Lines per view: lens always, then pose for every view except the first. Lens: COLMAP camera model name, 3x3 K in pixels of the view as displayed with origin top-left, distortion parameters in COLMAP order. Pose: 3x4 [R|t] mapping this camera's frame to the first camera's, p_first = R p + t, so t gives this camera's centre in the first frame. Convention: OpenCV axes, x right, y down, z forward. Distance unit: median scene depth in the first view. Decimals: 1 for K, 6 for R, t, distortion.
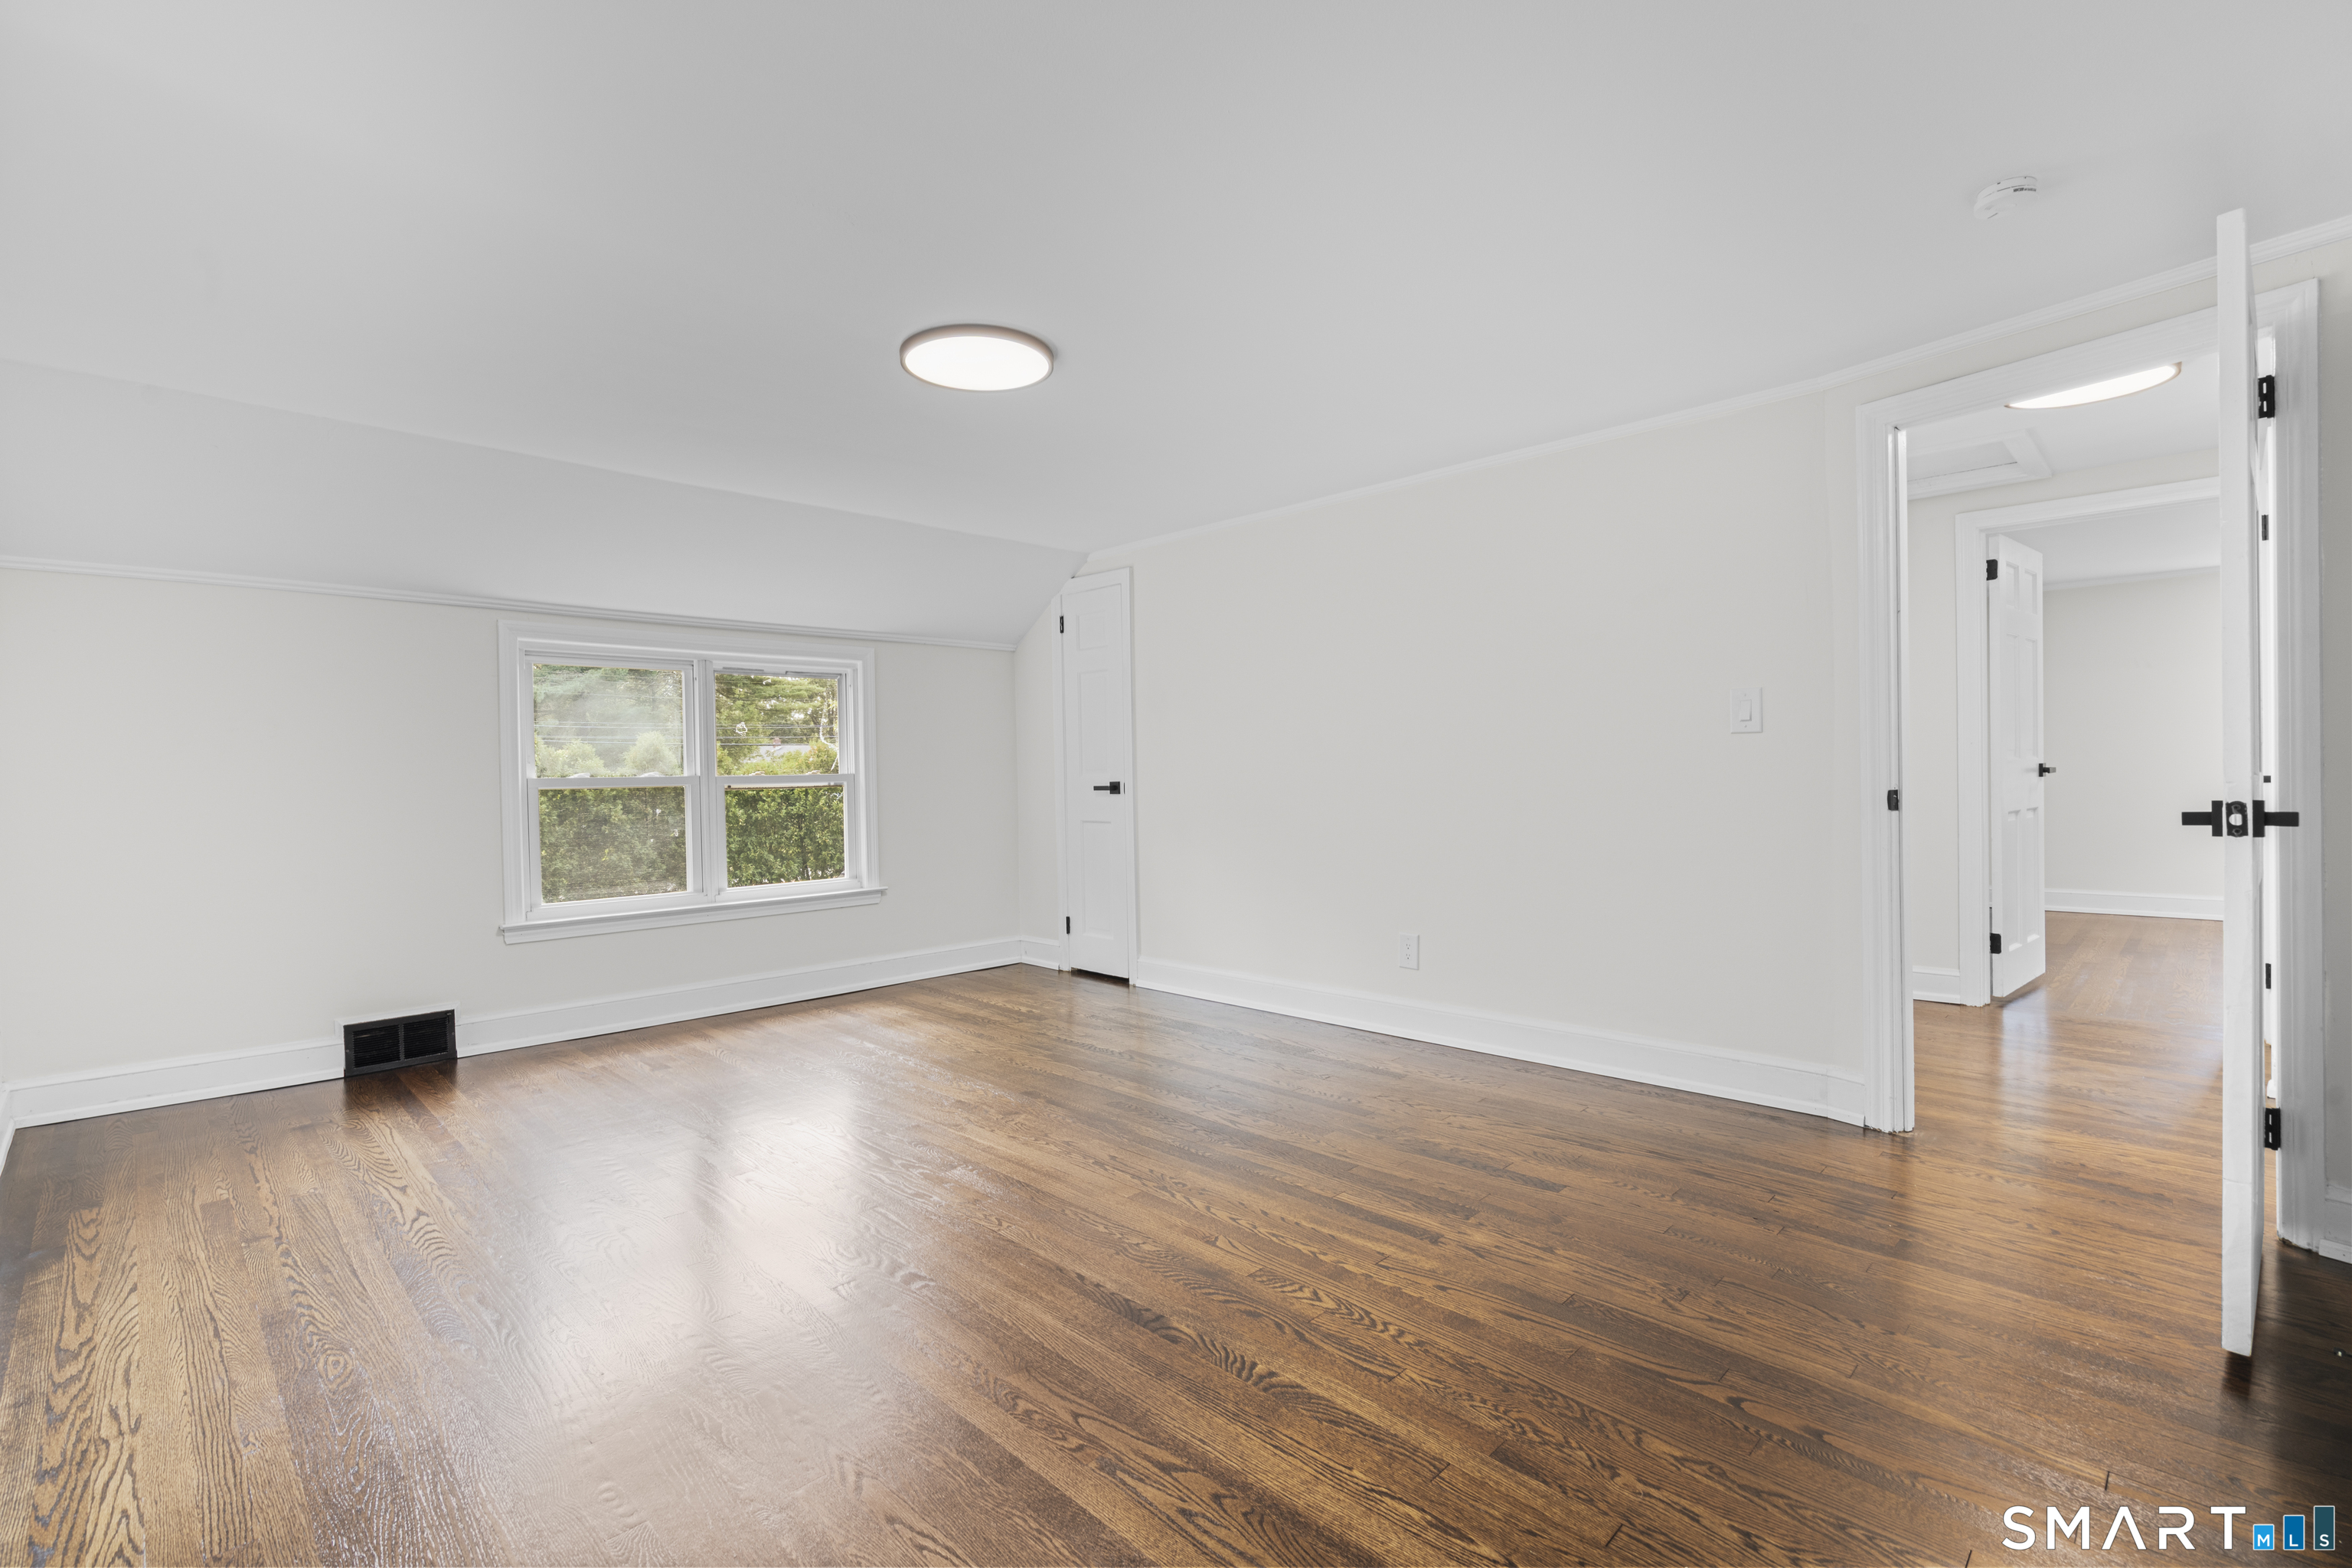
lens RADIAL K [[1055.8, 0, 1162.4], [0, 1055.8, 786.7], [0, 0, 1]] dist [0.003943, -0.000061]
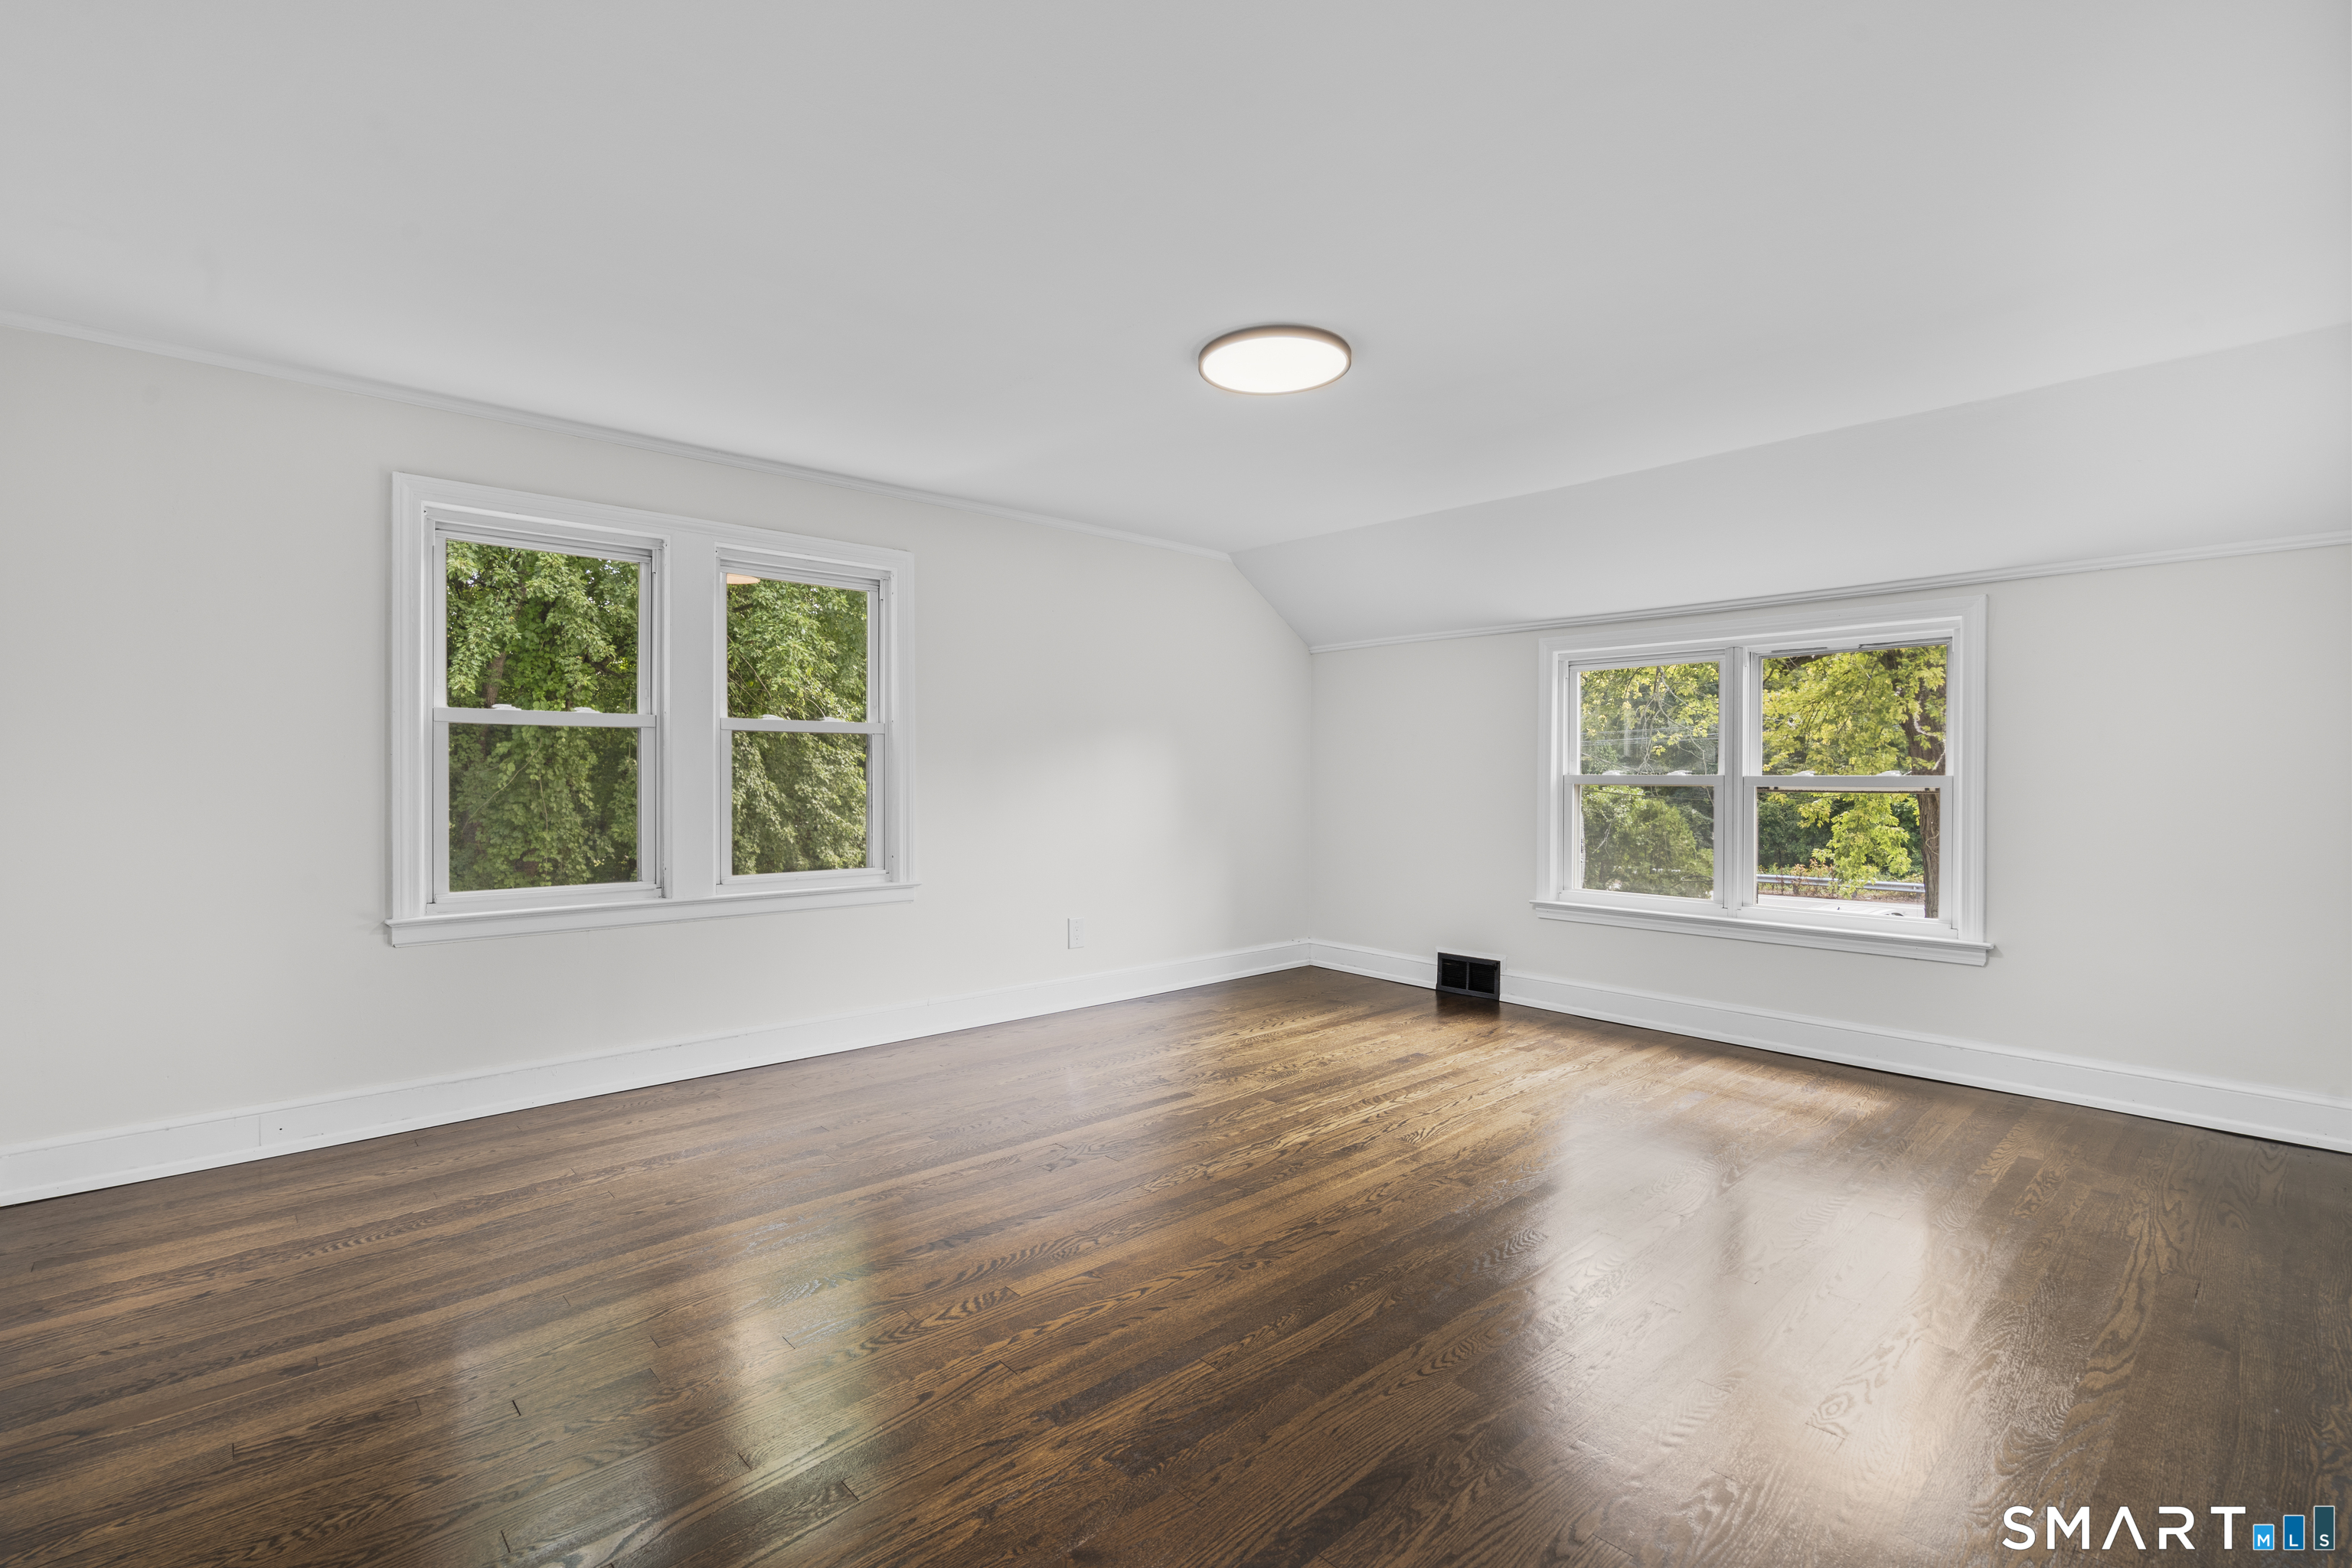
lens RADIAL K [[1055.8, 0, 1167.2], [0, 1055.8, 779.4], [0, 0, 1]] dist [0.003943, -0.000061]
pose [[-0.051735, 0.014766, -0.998552, 1.197040], [-0.011202, 0.999819, 0.015366, -0.038241], [0.998598, 0.011981, -0.051561, 1.348563]]
